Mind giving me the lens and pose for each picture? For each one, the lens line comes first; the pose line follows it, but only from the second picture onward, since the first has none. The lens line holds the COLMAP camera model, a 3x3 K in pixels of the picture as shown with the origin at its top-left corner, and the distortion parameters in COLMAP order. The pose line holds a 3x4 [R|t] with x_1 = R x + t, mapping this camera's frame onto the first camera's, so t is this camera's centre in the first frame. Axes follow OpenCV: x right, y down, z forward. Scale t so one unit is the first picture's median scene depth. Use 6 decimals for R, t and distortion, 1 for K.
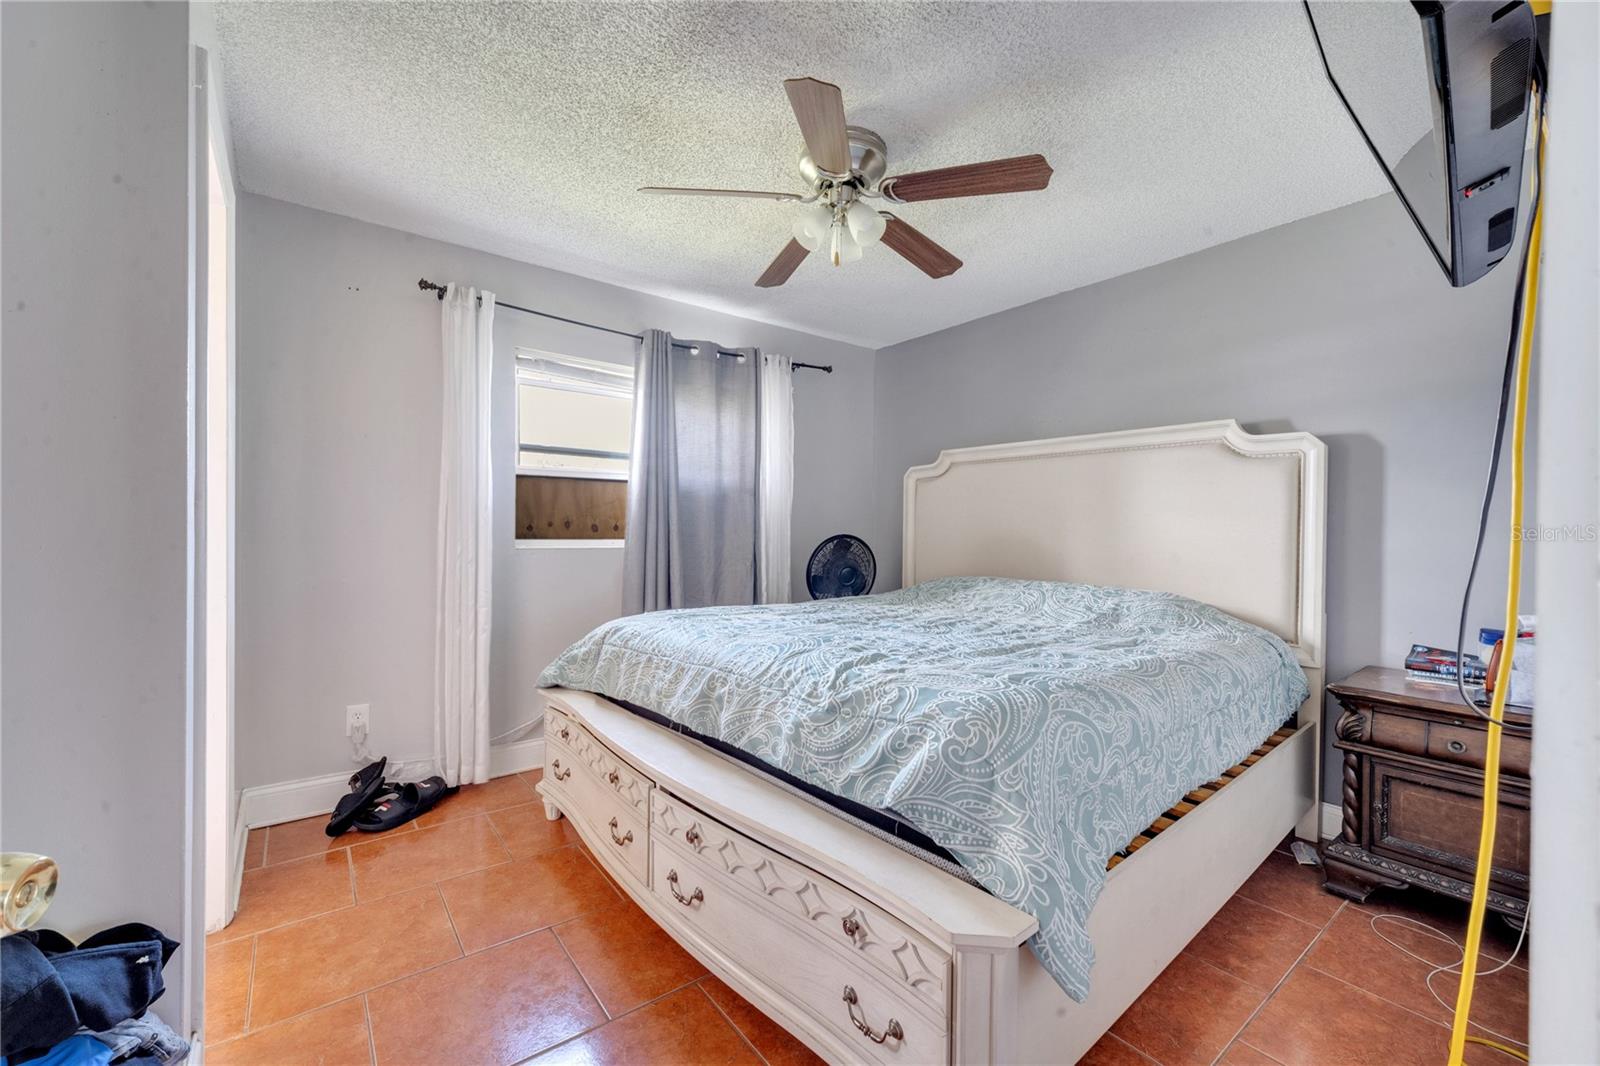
lens RADIAL K [[647.4, 0, 804.6], [0, 647.4, 529.3], [0, 0, 1]] dist [0.000879, -0.000031]
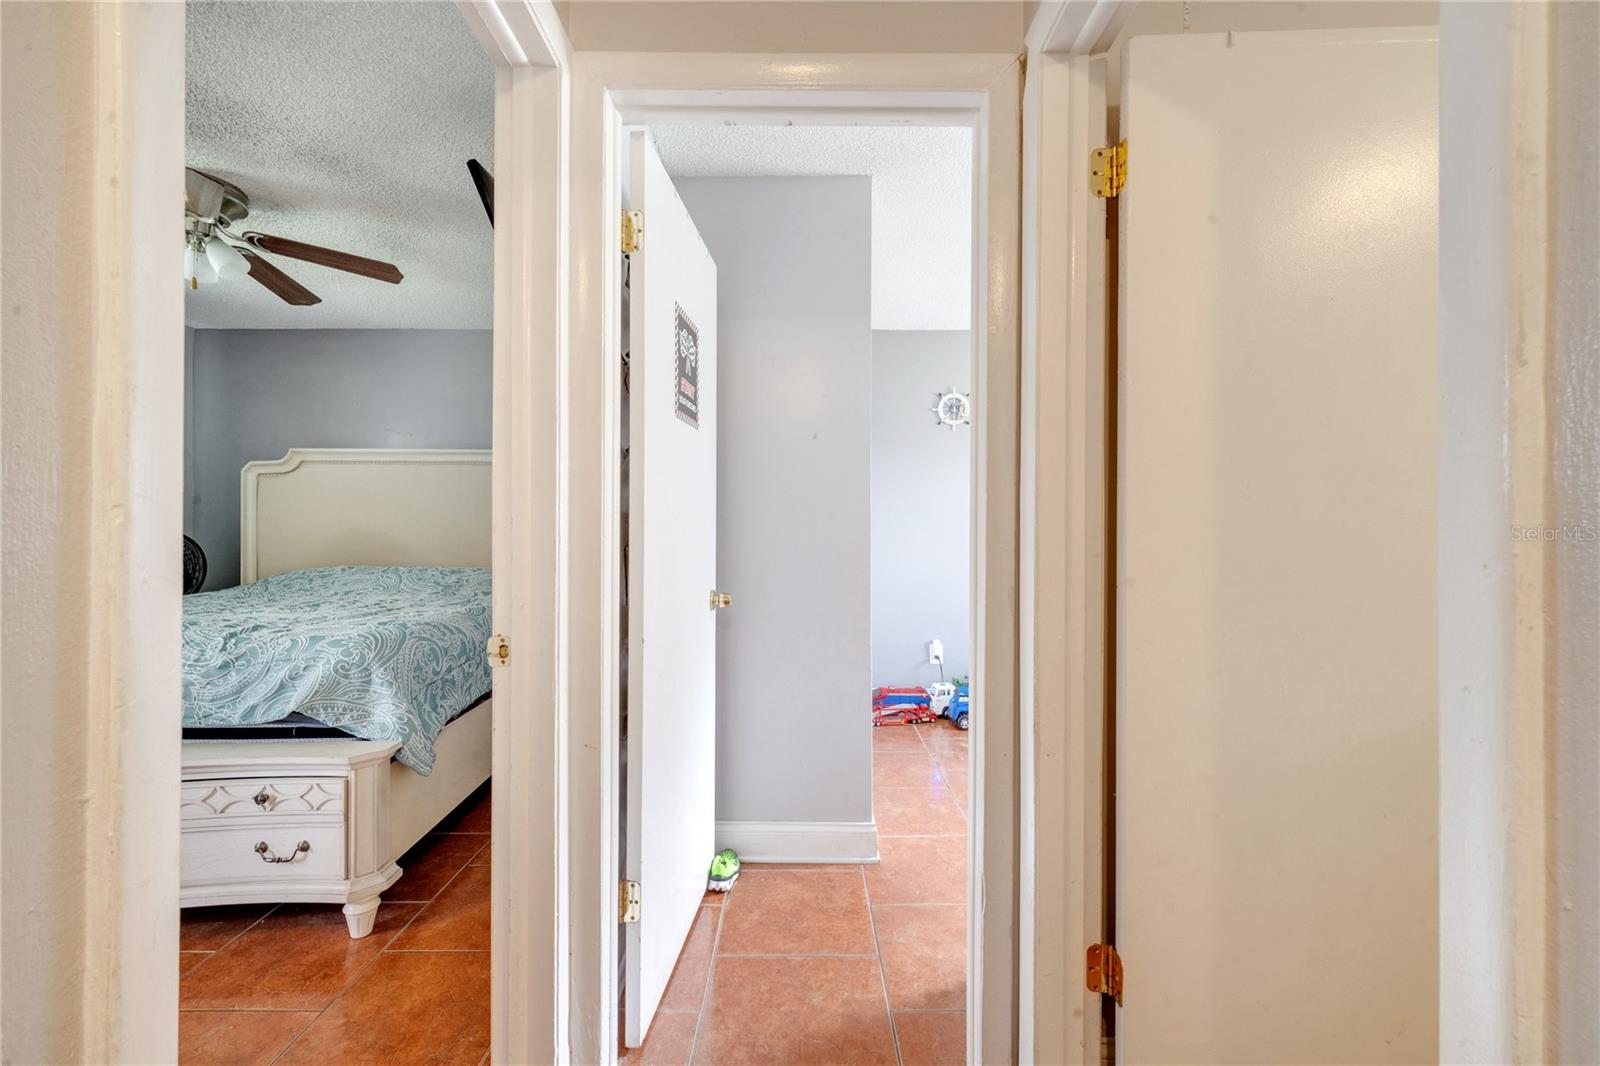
lens RADIAL K [[657.7, 0, 796.1], [0, 657.7, 532.1], [0, 0, 1]] dist [0.002071, -0.000115]
pose [[0.621692, -0.016383, 0.783091, -0.294660], [0.003925, 0.999834, 0.017801, -0.008683], [-0.783252, -0.007993, 0.621653, -0.764681]]
